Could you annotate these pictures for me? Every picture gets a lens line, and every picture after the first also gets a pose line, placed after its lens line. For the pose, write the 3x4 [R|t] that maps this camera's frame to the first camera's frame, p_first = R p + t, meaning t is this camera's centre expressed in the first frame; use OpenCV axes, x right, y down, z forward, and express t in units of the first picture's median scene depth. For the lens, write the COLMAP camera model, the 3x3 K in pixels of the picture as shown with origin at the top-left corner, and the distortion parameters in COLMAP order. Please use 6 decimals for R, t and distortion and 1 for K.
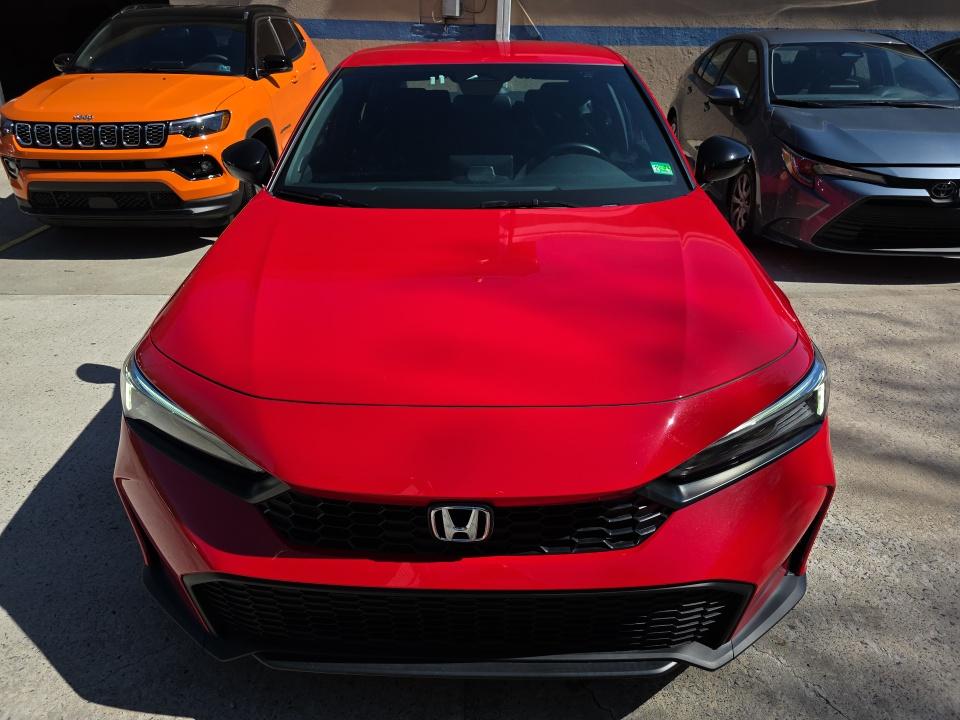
lens RADIAL K [[637.4, 0, 478.2], [0, 637.4, 358.4], [0, 0, 1]] dist [0.002313, -0.011610]
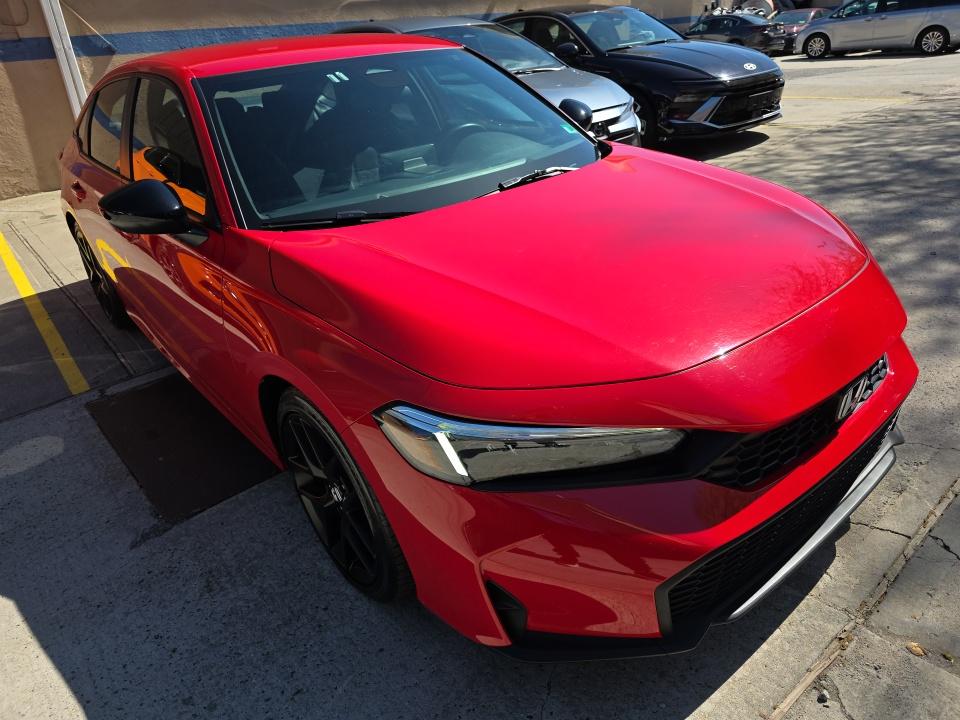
lens RADIAL K [[637.4, 0, 479.4], [0, 637.4, 356.4], [0, 0, 1]] dist [0.002313, -0.011610]
pose [[0.755007, -0.346133, 0.556917, -0.155777], [0.348354, 0.931288, 0.106550, -0.025098], [-0.555531, 0.113558, 0.823705, 0.047330]]
